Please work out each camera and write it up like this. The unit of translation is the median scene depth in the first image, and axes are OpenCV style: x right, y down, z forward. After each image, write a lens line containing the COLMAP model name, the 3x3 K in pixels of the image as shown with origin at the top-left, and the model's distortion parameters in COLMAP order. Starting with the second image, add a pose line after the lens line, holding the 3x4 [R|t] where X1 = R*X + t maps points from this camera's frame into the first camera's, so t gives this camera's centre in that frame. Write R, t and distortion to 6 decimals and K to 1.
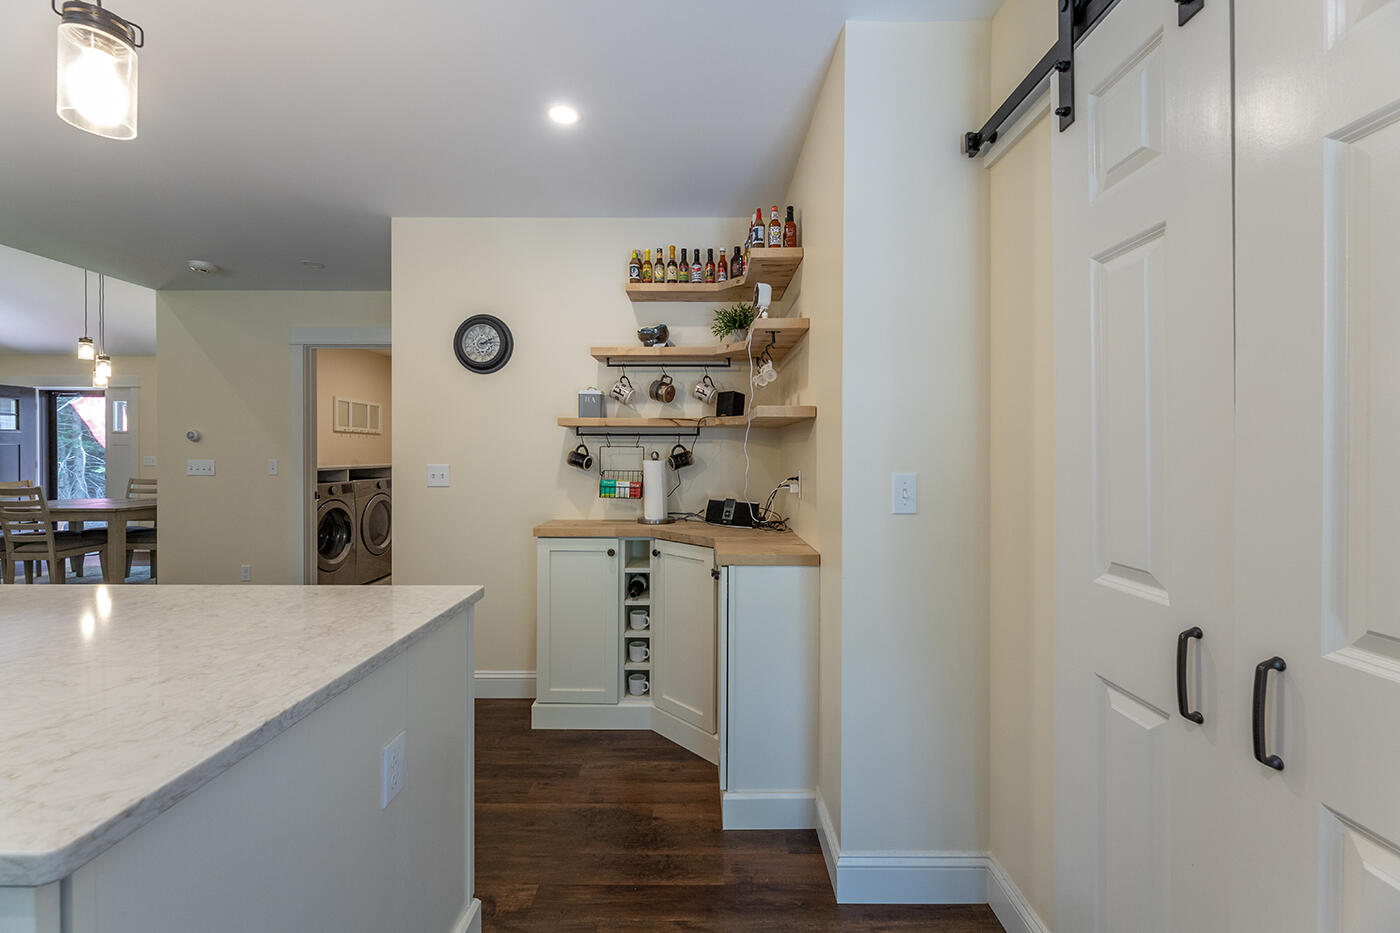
lens RADIAL K [[566.7, 0, 697.3], [0, 566.7, 459.7], [0, 0, 1]] dist [-0.011474, -0.000310]
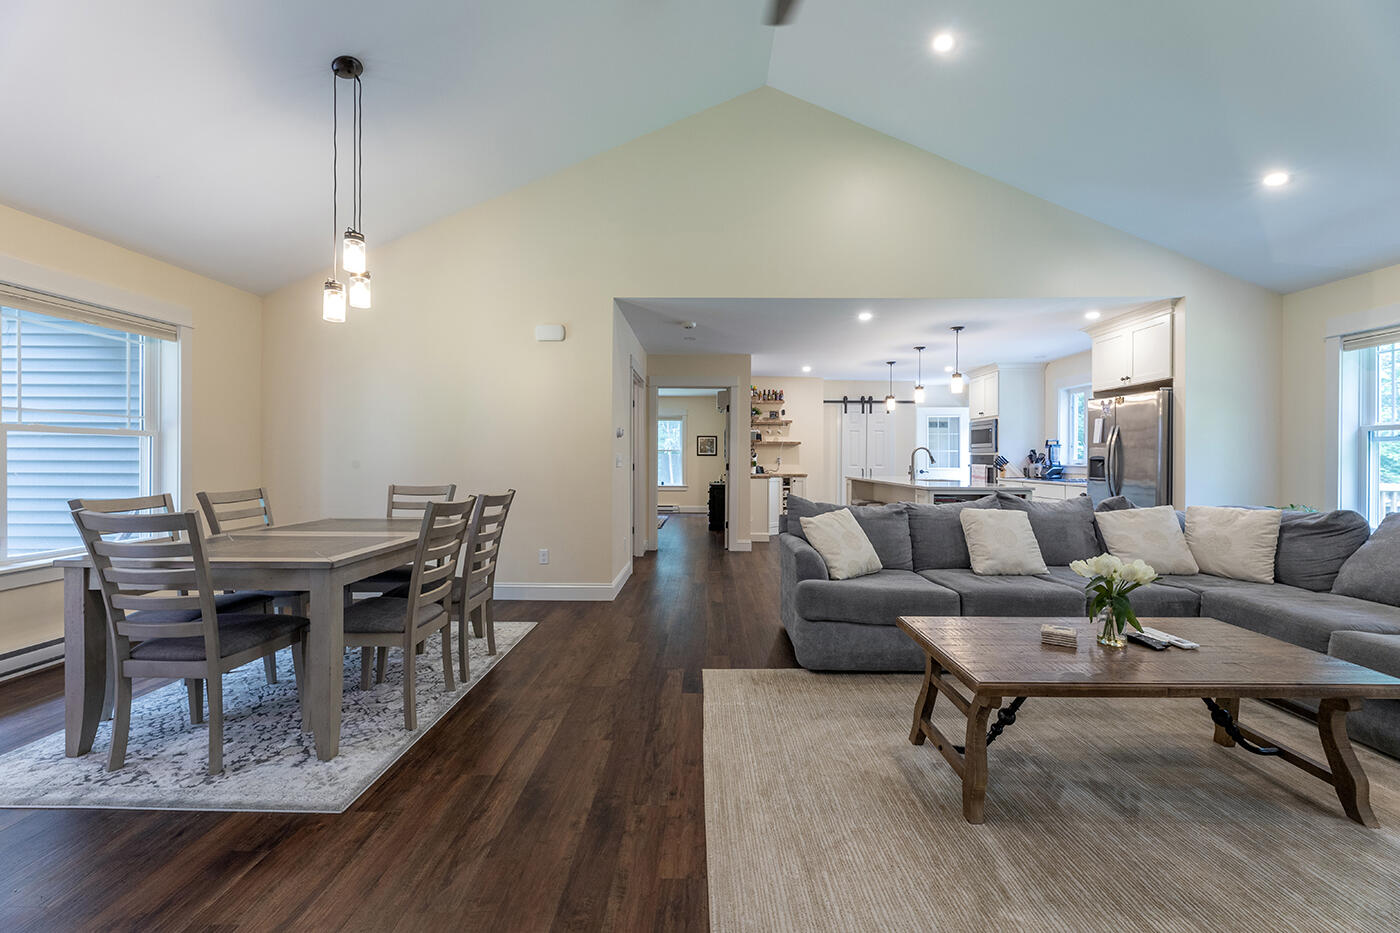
lens RADIAL K [[566.7, 0, 697.3], [0, 566.7, 459.7], [0, 0, 1]] dist [-0.011474, -0.000310]
pose [[-0.009481, -0.002025, 0.999953, -4.297224], [0.008538, 0.999961, 0.002106, 0.029706], [-0.999919, 0.008558, -0.009464, 1.834035]]
